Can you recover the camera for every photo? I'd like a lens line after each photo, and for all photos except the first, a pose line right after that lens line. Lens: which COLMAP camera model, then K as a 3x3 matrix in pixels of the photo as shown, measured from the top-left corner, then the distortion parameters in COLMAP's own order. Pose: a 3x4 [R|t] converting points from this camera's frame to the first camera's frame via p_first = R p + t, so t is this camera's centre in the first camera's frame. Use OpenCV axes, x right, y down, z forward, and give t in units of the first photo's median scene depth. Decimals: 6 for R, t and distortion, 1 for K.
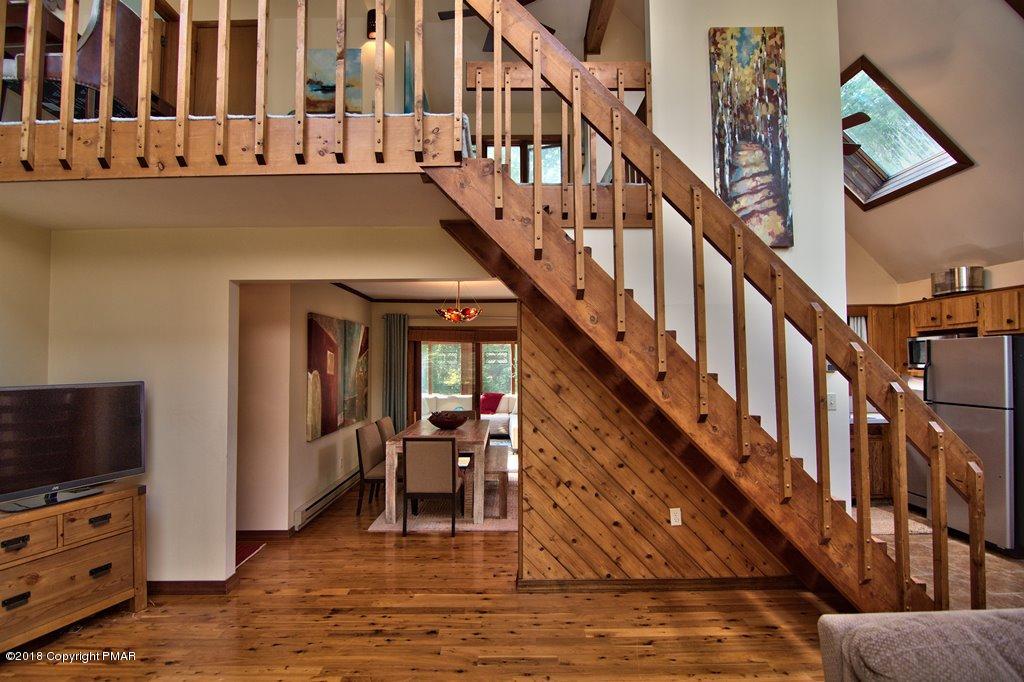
lens RADIAL K [[487.4, 0, 508.8], [0, 487.4, 348.0], [0, 0, 1]] dist [-0.009551, -0.009258]
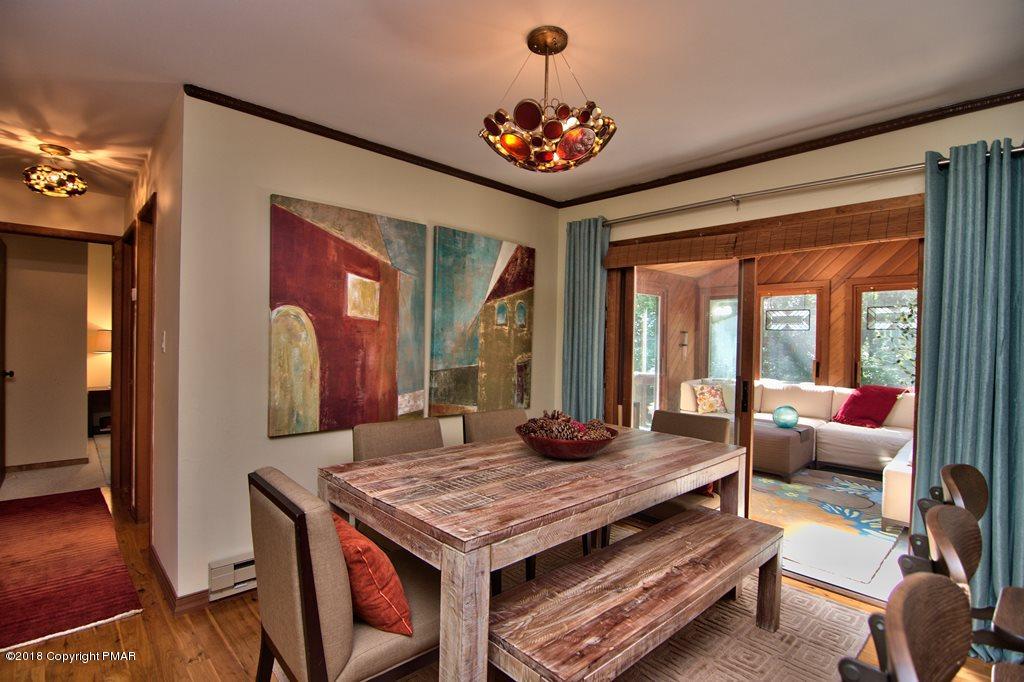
lens RADIAL K [[487.4, 0, 508.8], [0, 487.4, 348.0], [0, 0, 1]] dist [-0.009551, -0.009258]
pose [[0.677499, 0.026029, -0.735063, 0.220296], [0.001298, 0.999330, 0.036582, 0.103866], [0.735523, -0.025739, 0.677011, 1.160792]]
